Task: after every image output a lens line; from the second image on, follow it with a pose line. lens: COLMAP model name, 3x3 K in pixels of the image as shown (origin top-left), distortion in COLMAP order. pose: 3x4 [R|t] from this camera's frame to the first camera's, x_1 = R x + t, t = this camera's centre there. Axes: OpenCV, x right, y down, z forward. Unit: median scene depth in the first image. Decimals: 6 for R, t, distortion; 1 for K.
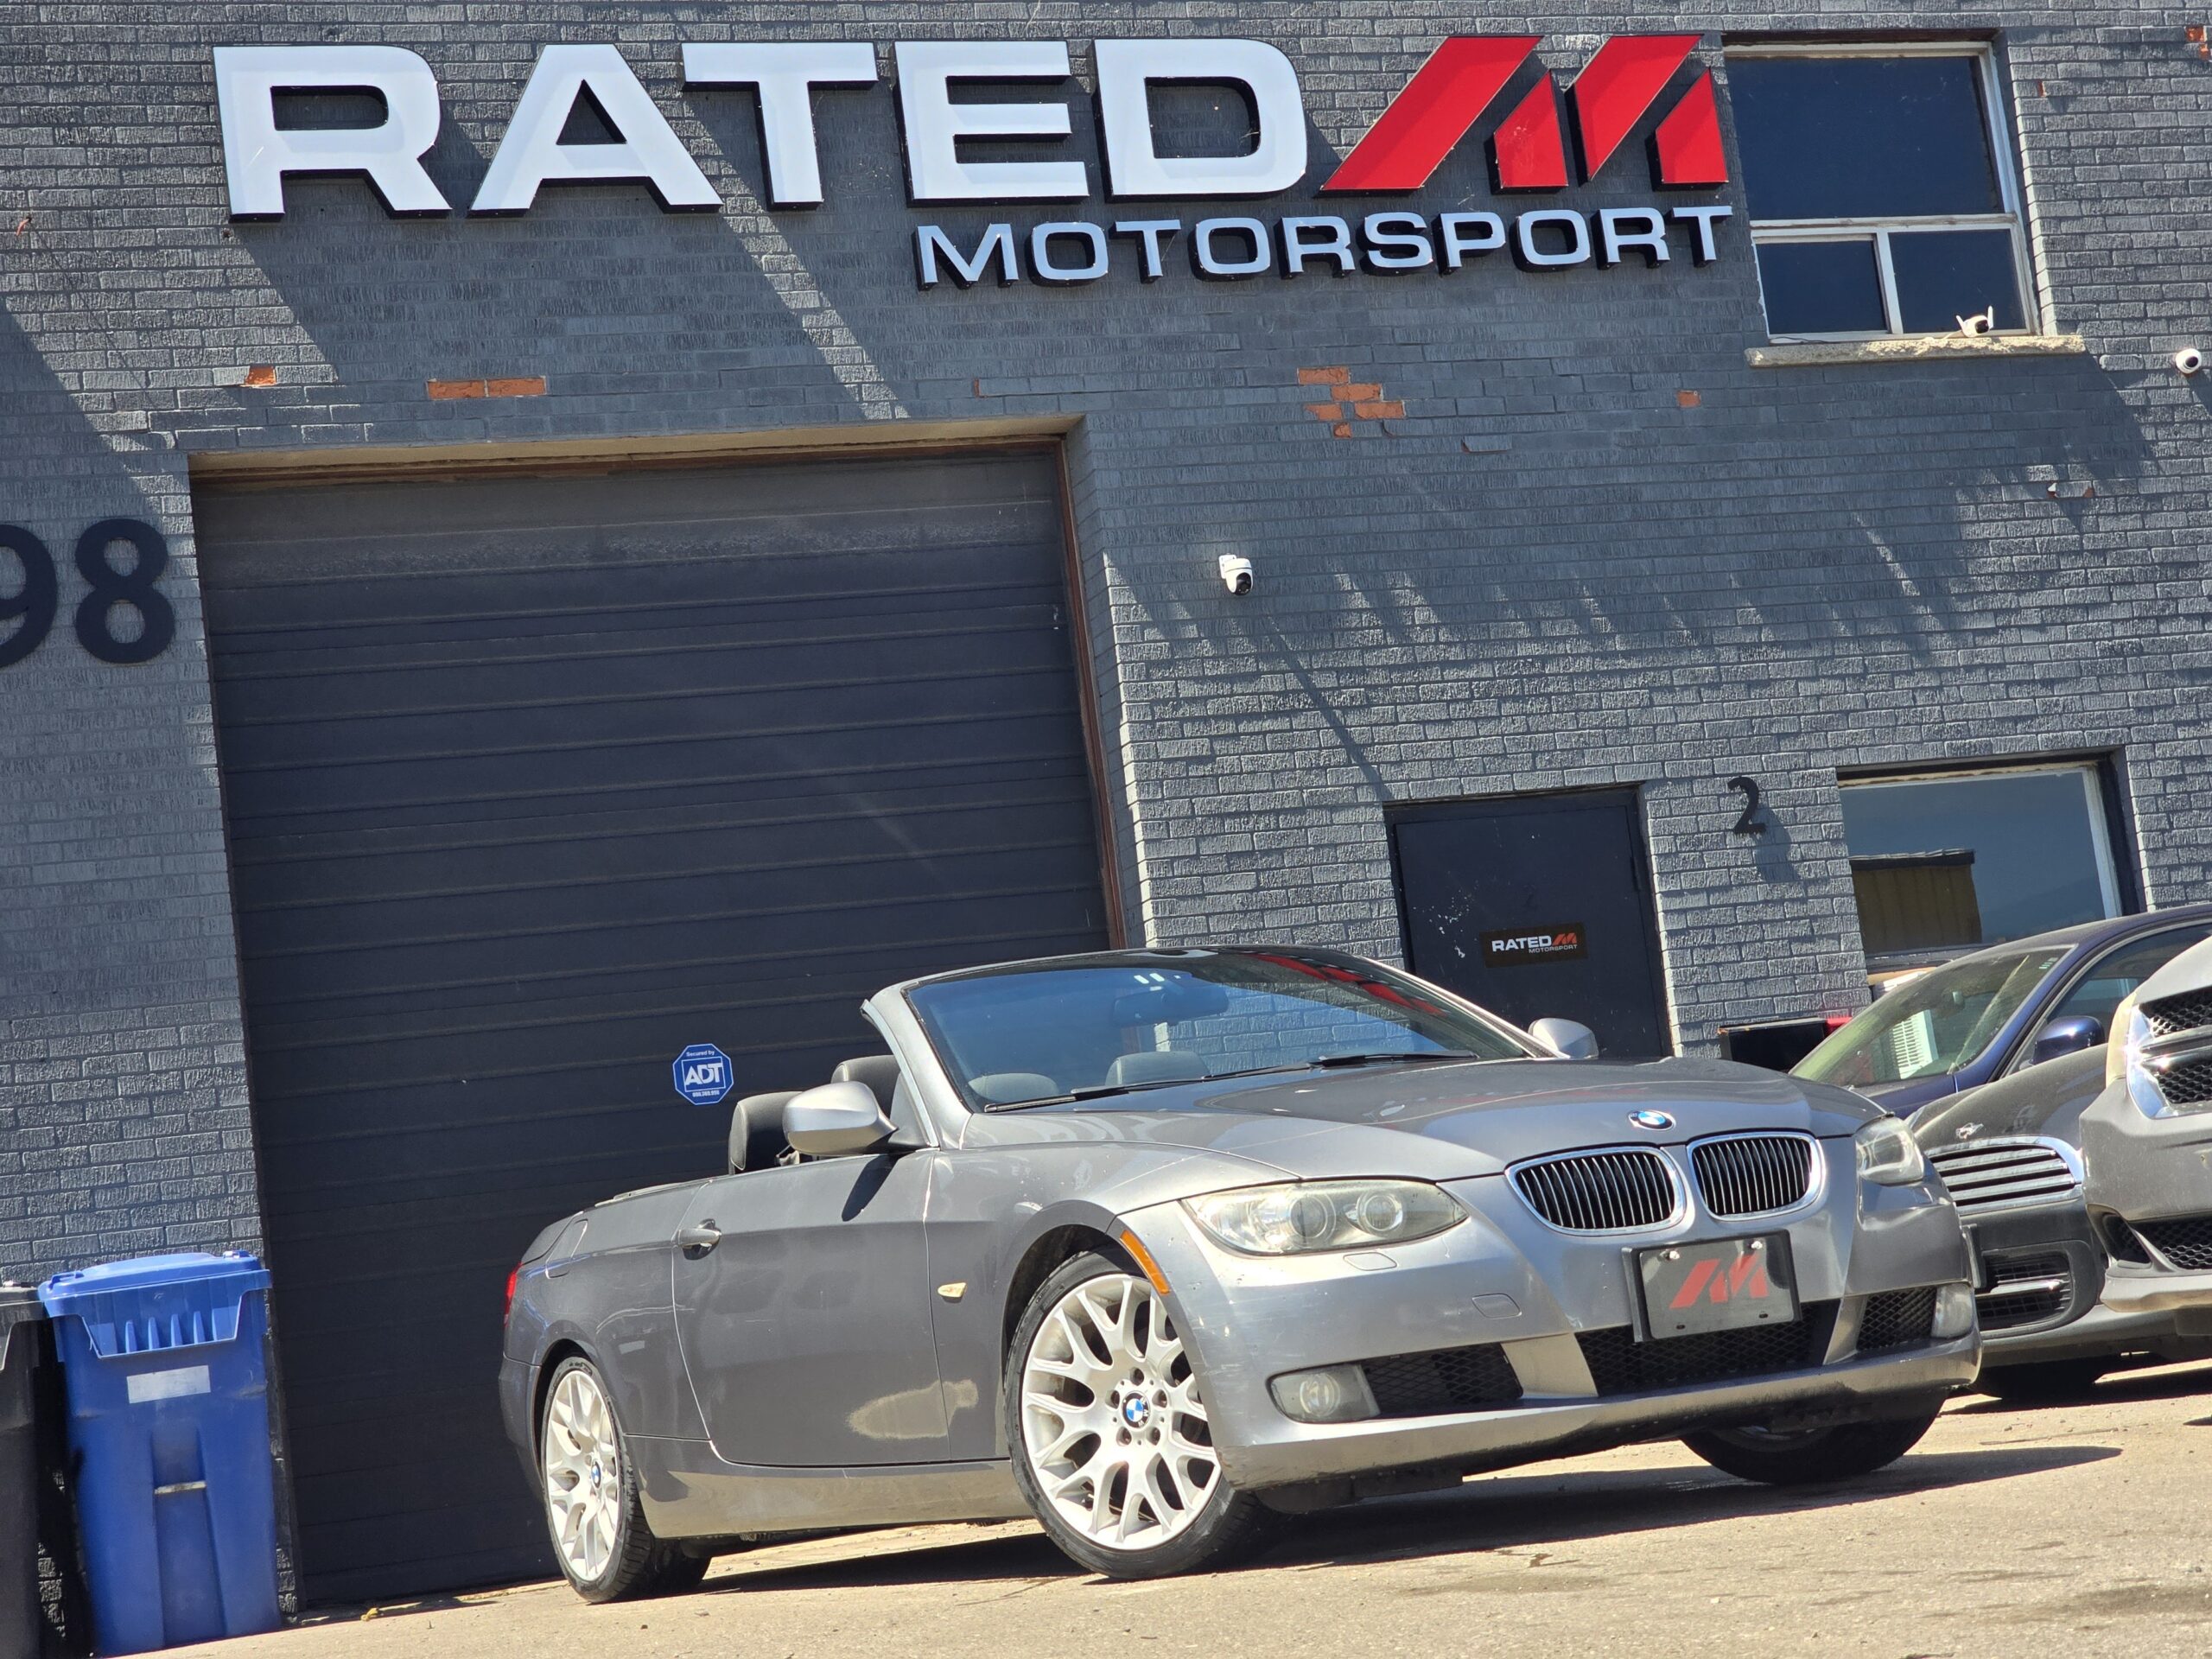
lens RADIAL K [[4460.7, 0, 1158.4], [0, 4460.7, 827.6], [0, 0, 1]] dist [-0.694921, 12.289066]
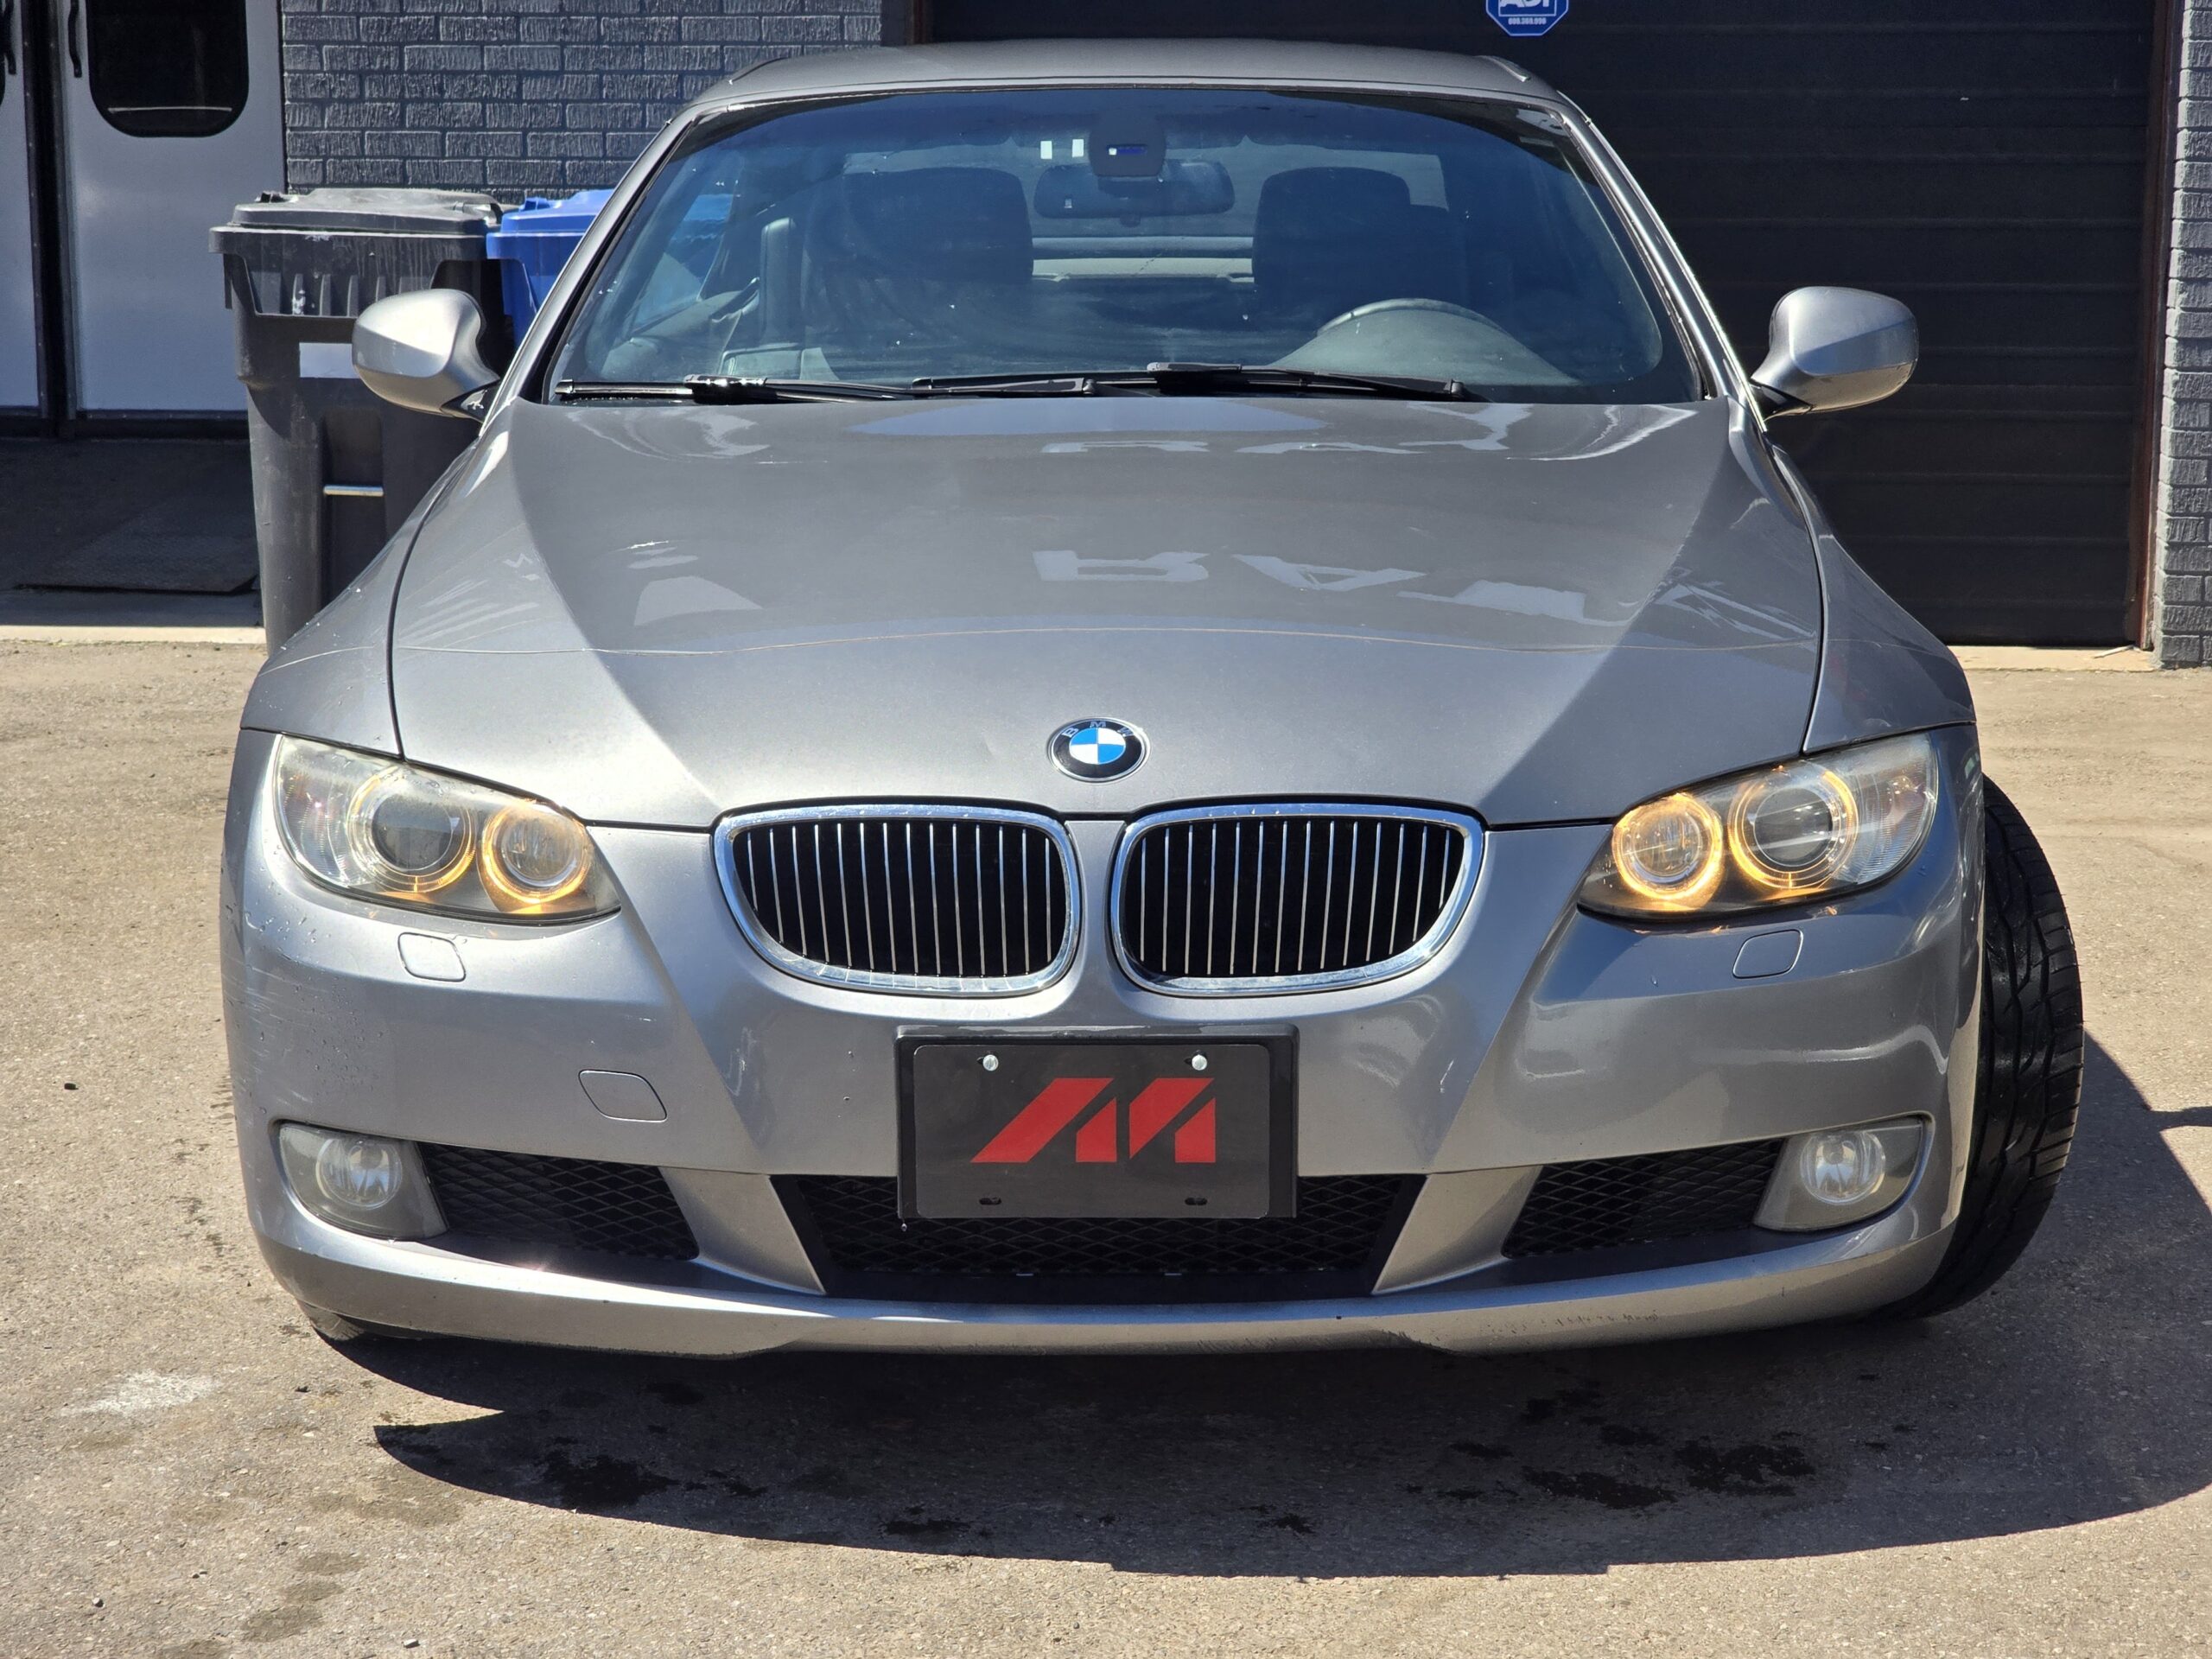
lens RADIAL K [[4327.1, 0, 1188.1], [0, 4327.1, 892.6], [0, 0, 1]] dist [0.046889, 0.180770]
pose [[0.877679, 0.205845, -0.432790, 0.181763], [-0.050971, 0.938031, 0.342783, -0.045764], [0.476530, -0.278794, 0.833782, 0.331921]]
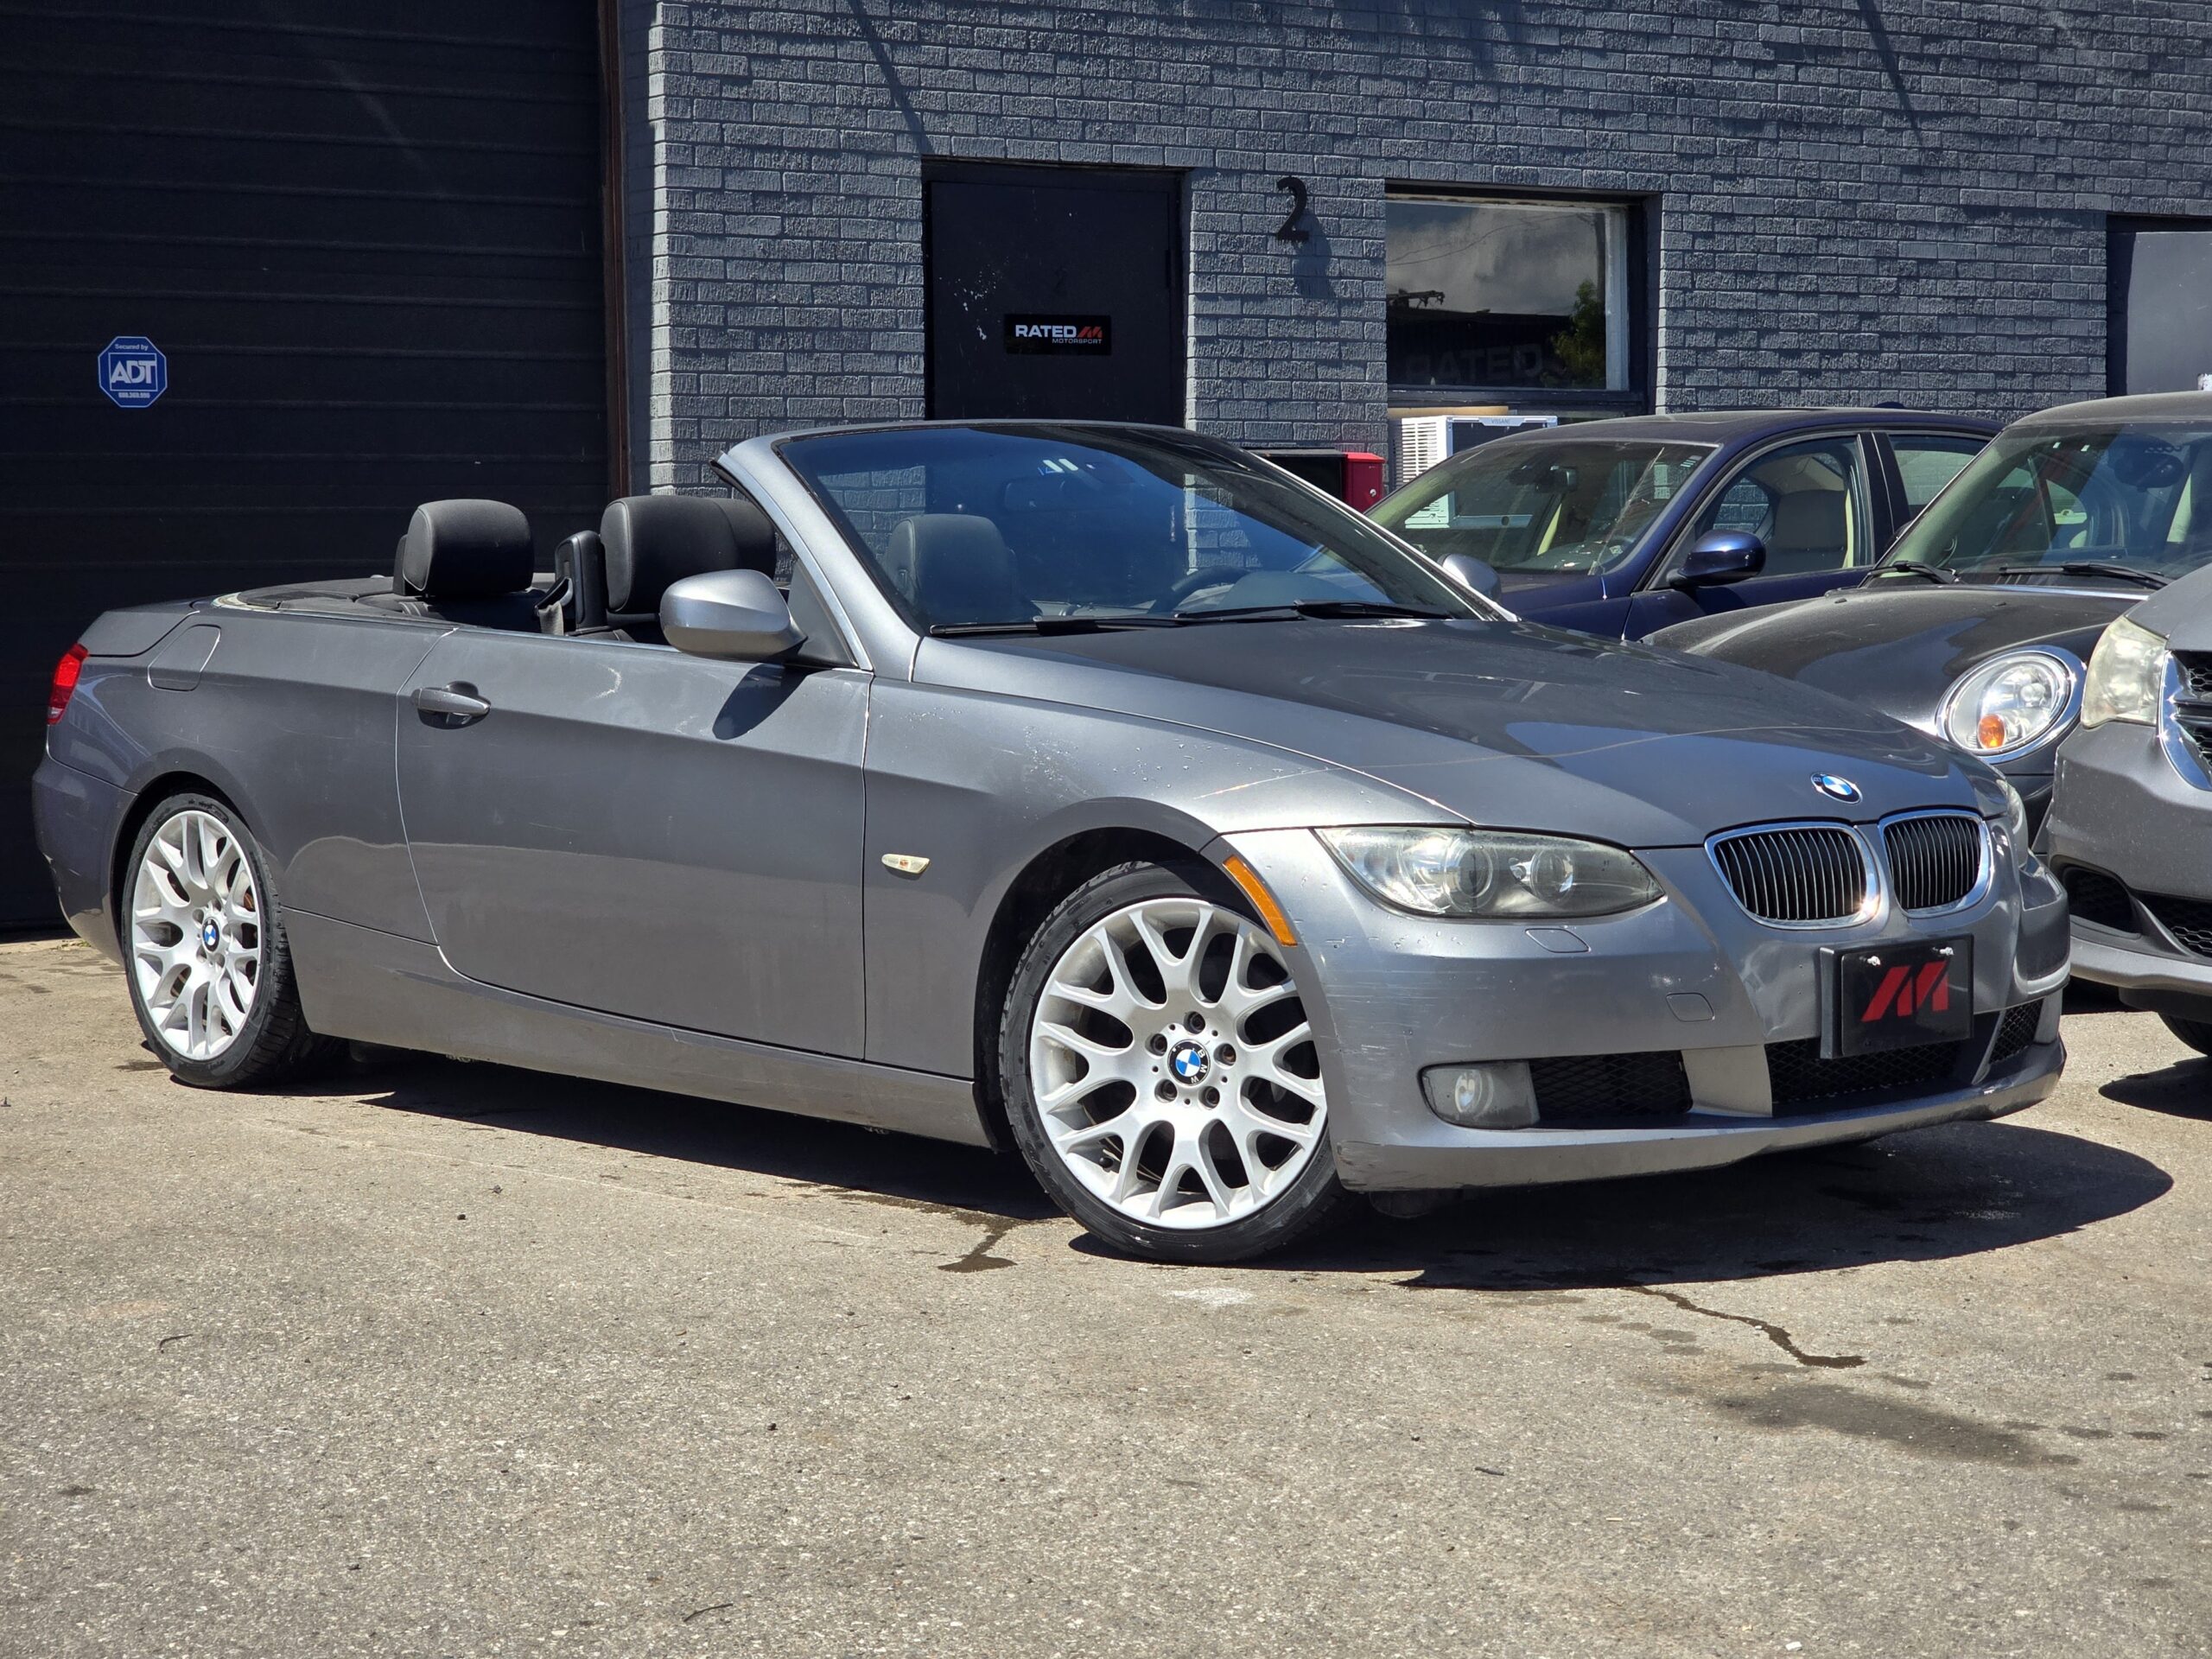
lens RADIAL K [[4327.1, 0, 1188.1], [0, 4327.1, 892.6], [0, 0, 1]] dist [0.046889, 0.180770]
pose [[0.955704, 0.092383, 0.279456, -0.129922], [-0.145595, 0.973549, 0.176080, -0.022892], [-0.255797, -0.208968, 0.943875, 0.136230]]
